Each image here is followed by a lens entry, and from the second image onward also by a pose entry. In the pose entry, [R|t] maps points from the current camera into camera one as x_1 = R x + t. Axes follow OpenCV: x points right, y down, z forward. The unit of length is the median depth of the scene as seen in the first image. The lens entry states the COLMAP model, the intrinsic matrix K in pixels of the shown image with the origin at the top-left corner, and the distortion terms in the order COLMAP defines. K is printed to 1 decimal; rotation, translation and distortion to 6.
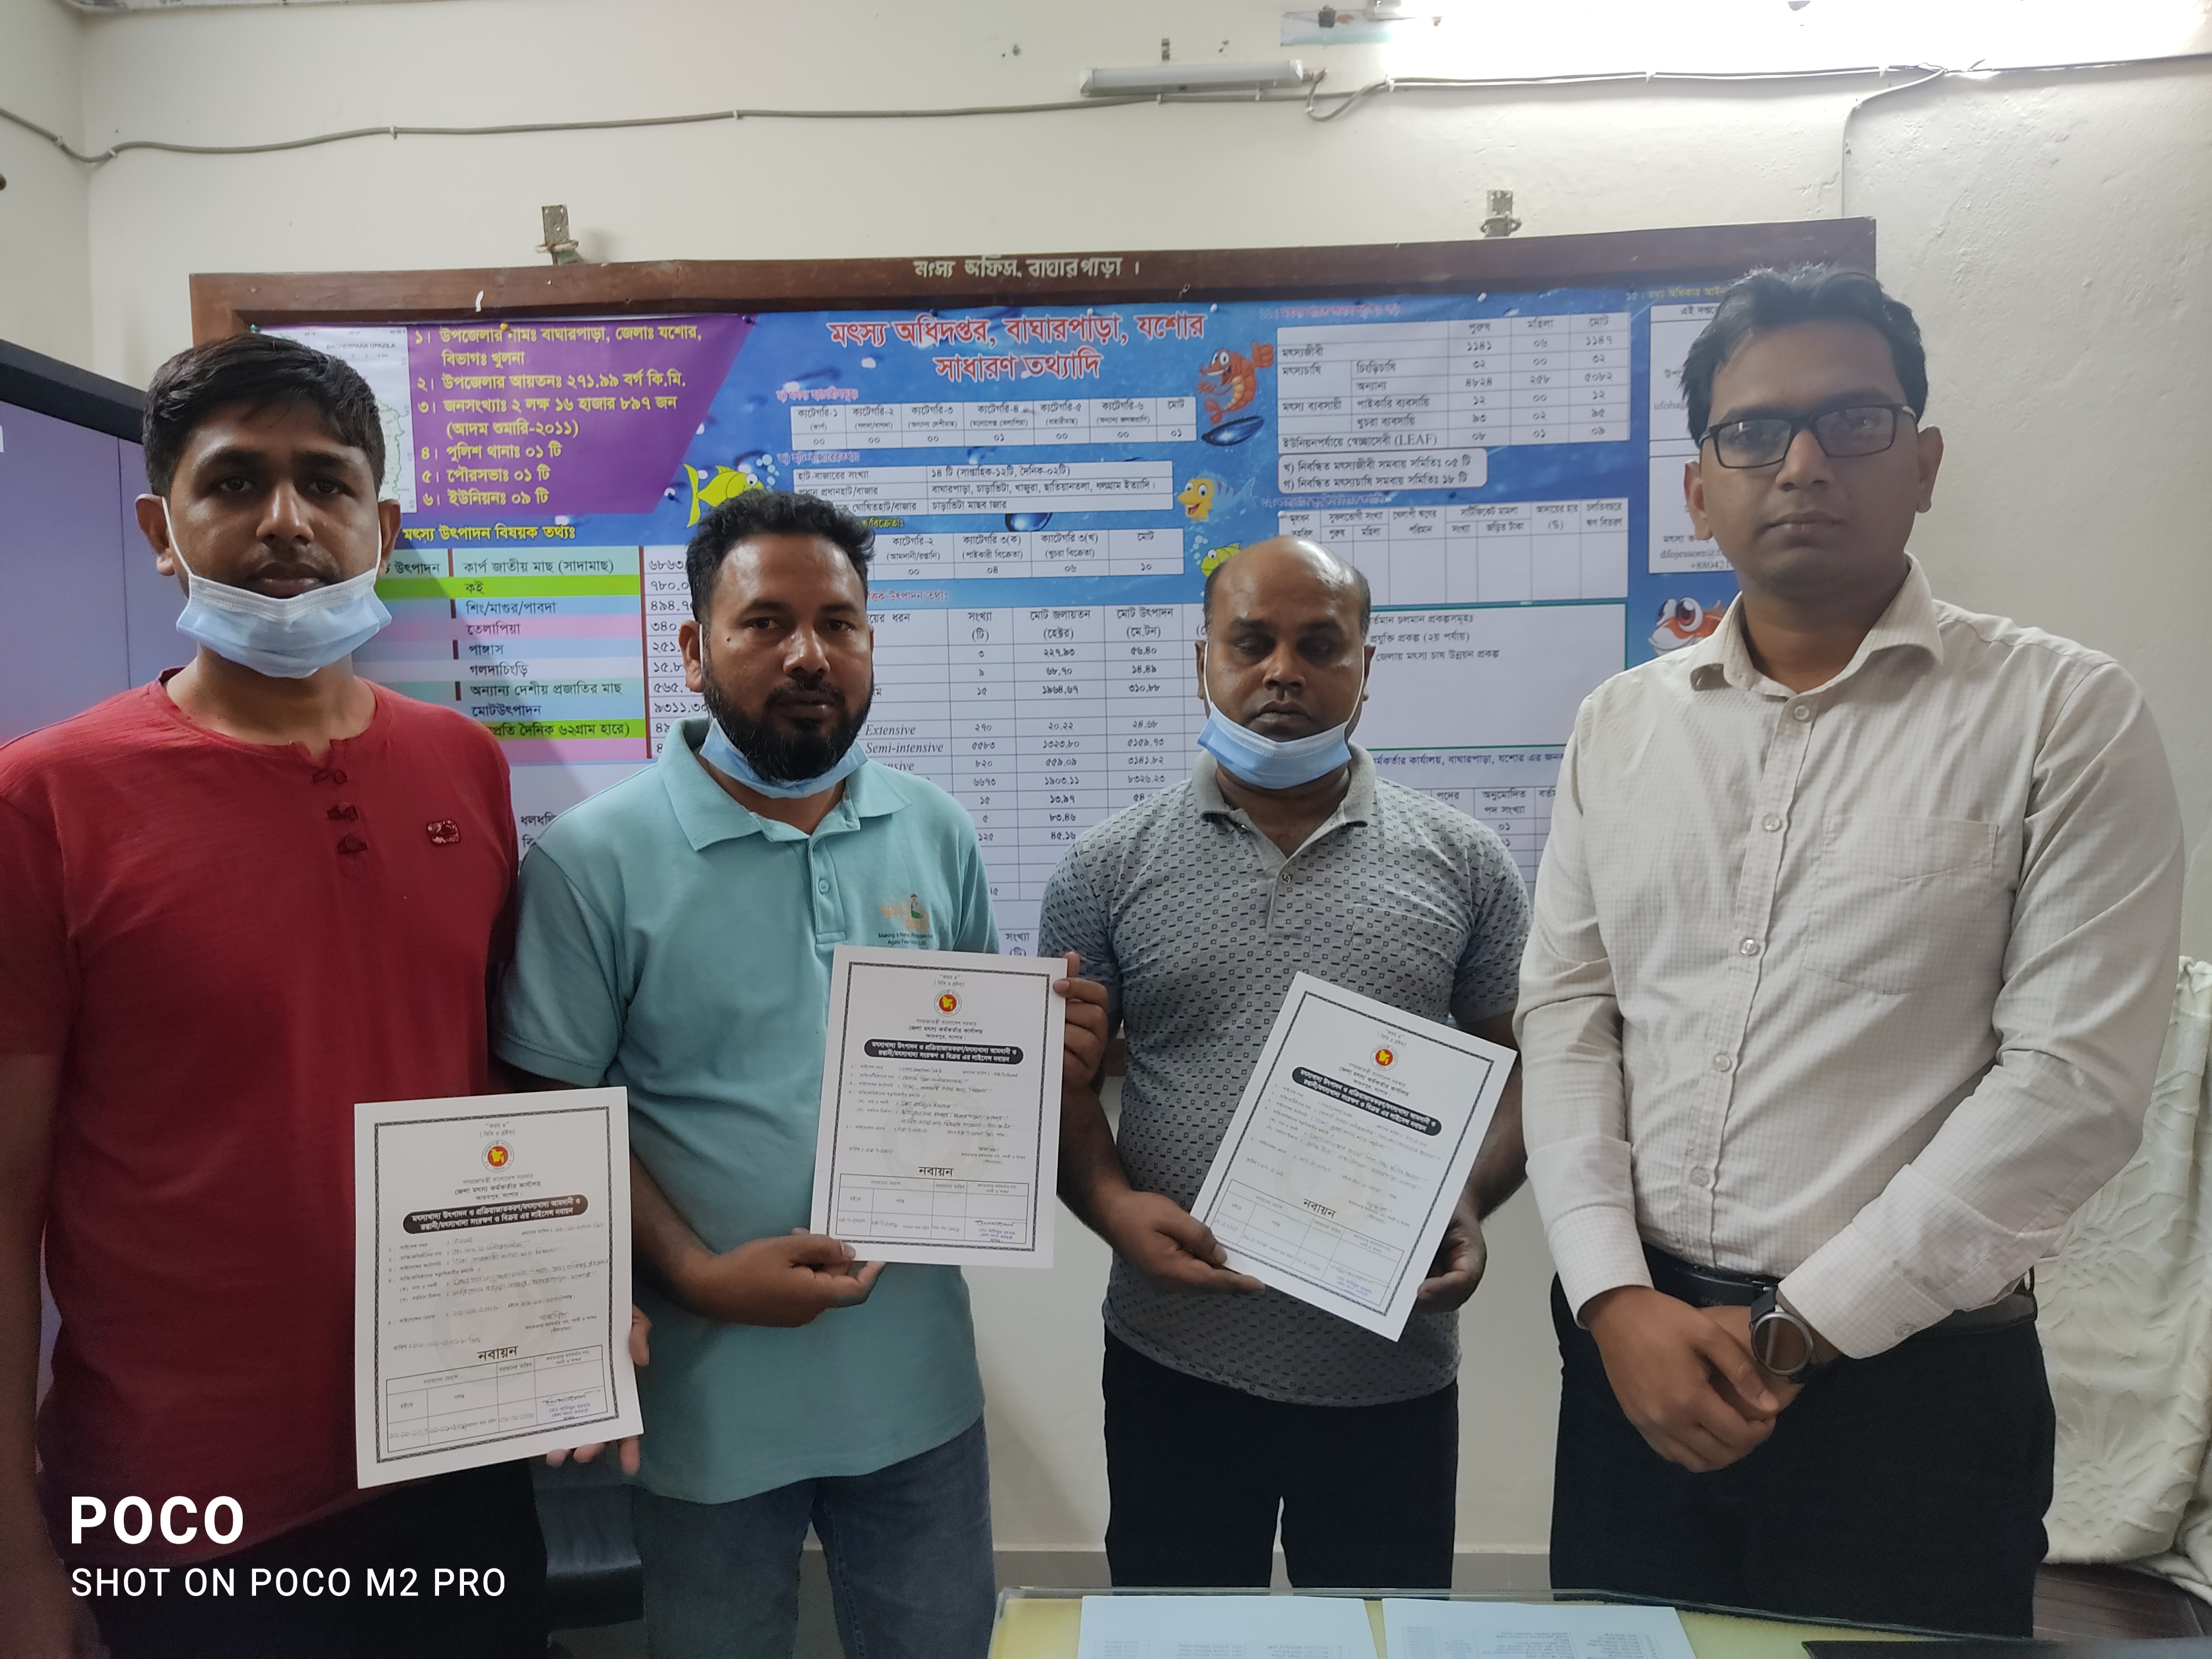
lens RADIAL K [[1662.1, 0, 1107.6], [0, 1662.1, 823.8], [0, 0, 1]] dist [0.098370, -0.161929]
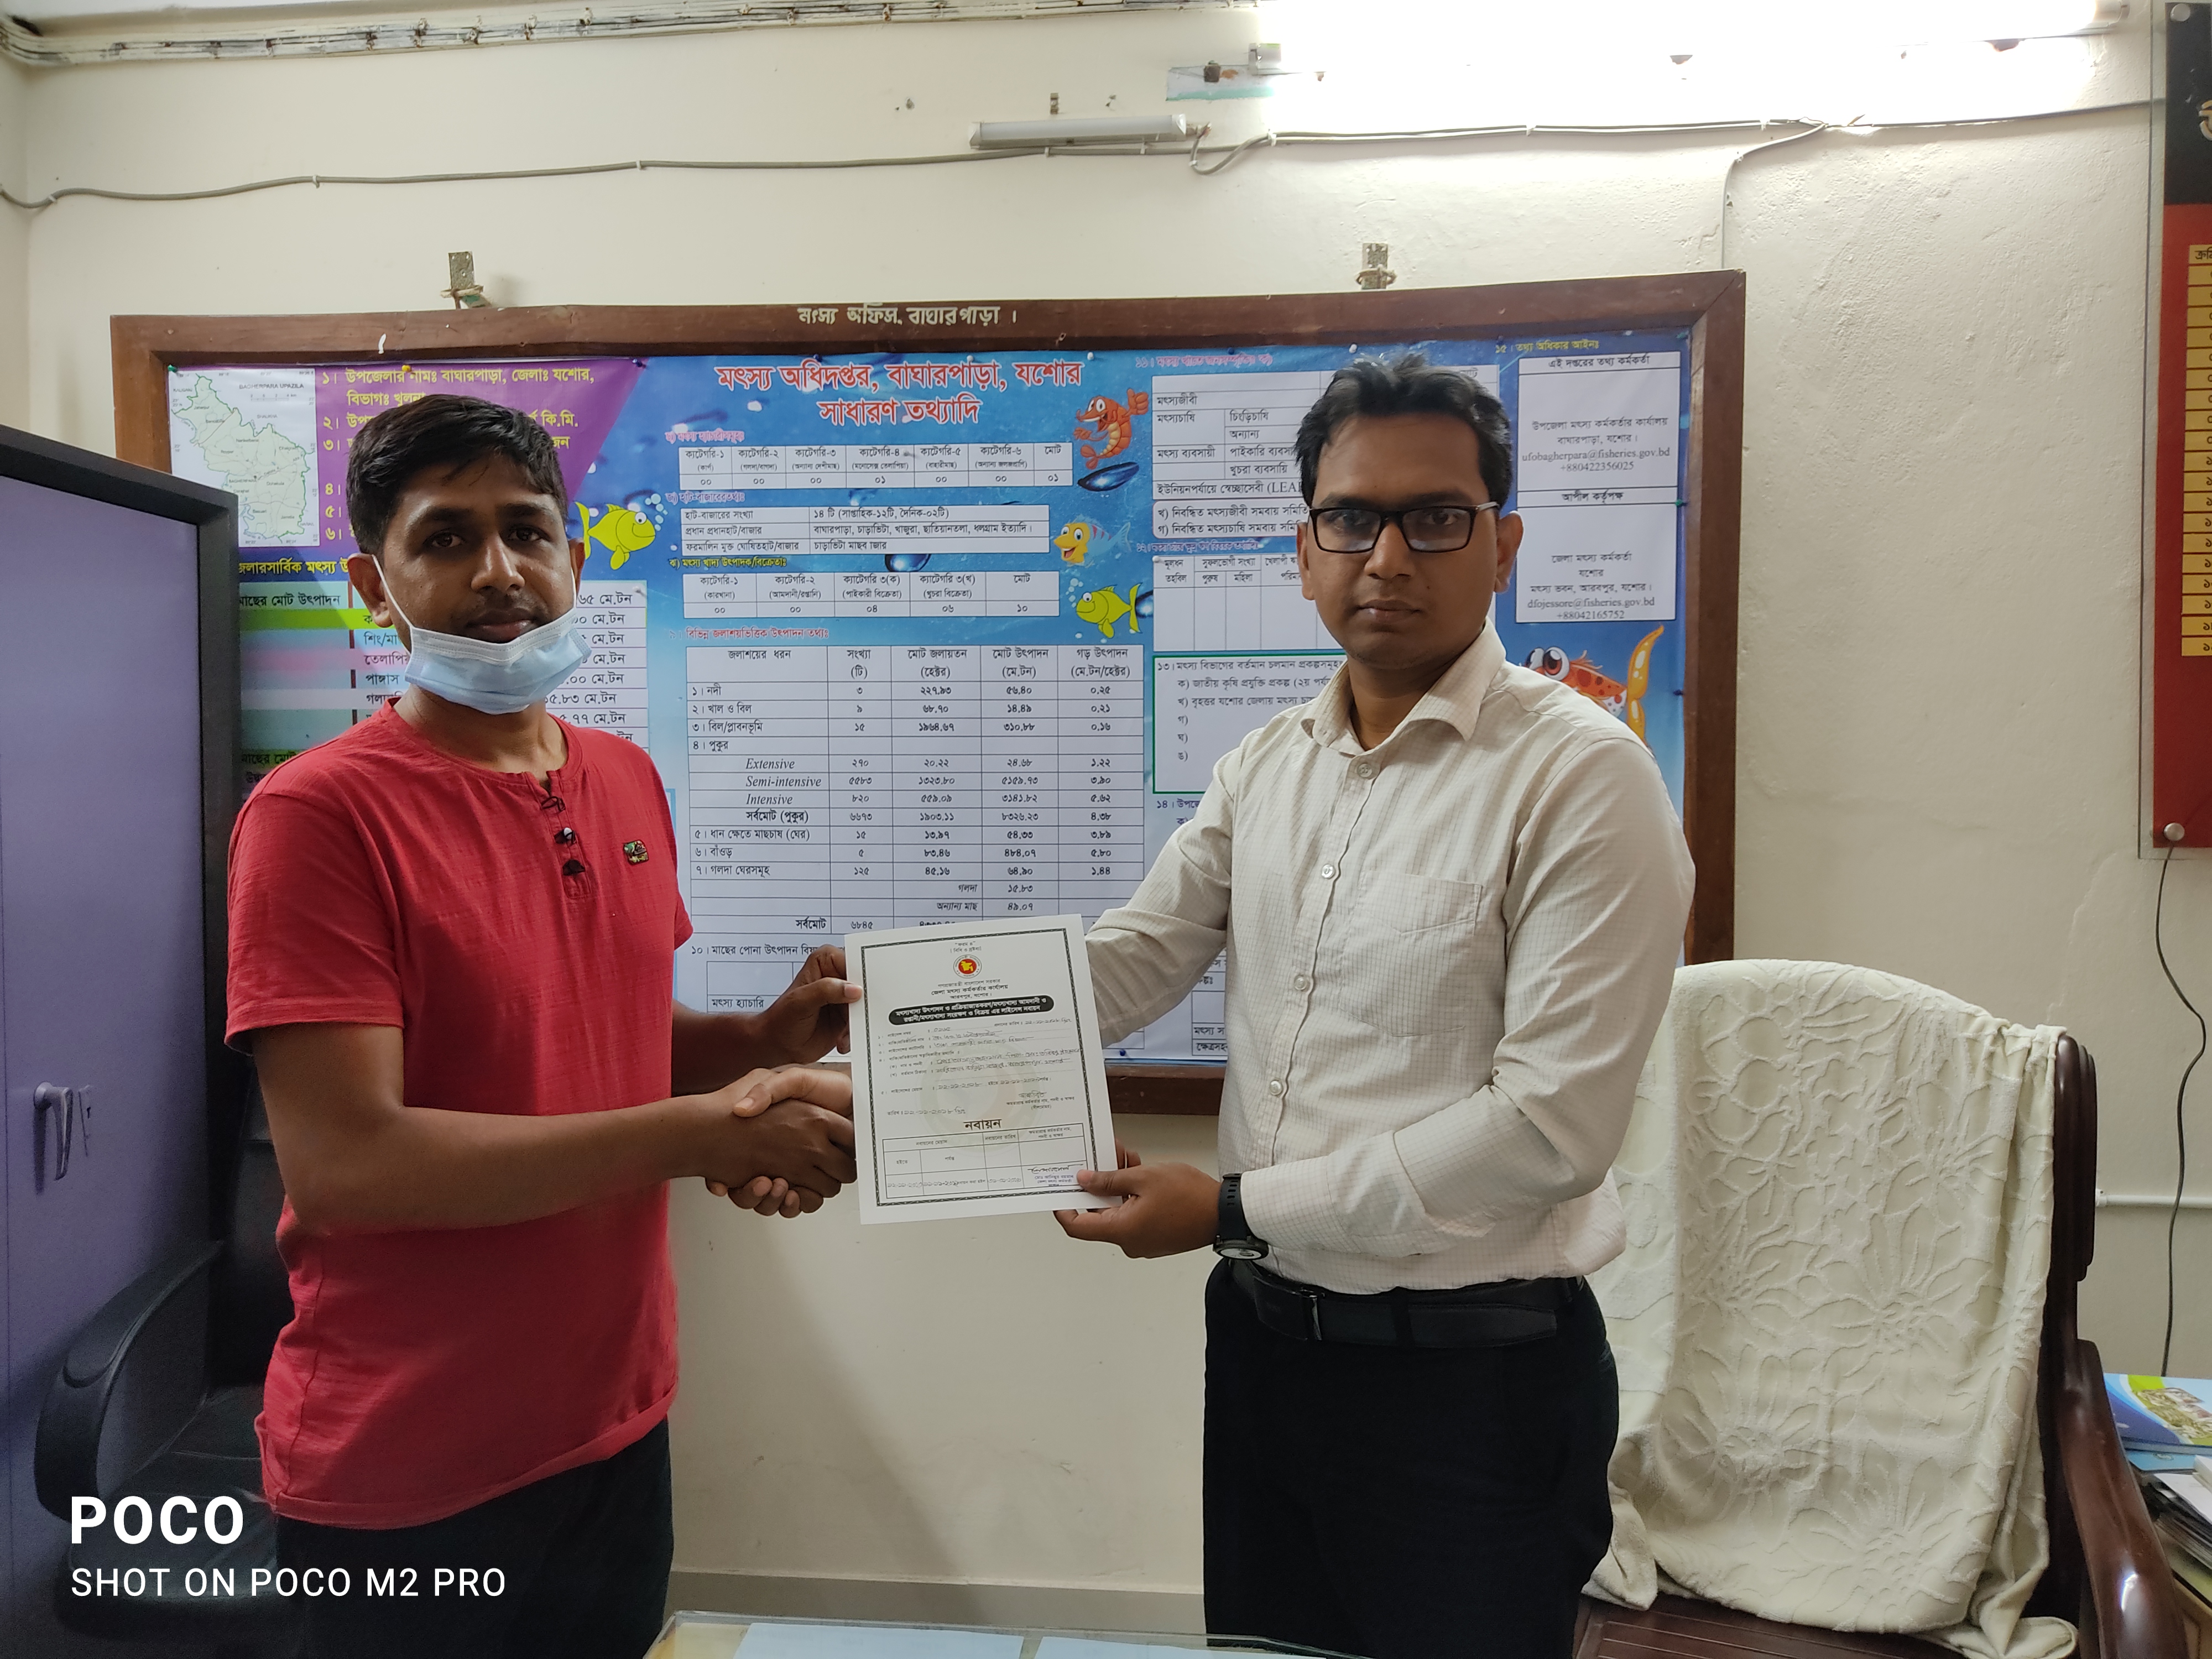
lens RADIAL K [[1660.1, 0, 1106.0], [0, 1660.1, 829.5], [0, 0, 1]] dist [0.092932, -0.141749]
pose [[0.998824, 0.019944, -0.044186, 0.122243], [-0.020663, 0.999660, -0.015892, -0.004146], [0.043854, 0.016786, 0.998897, -0.009767]]
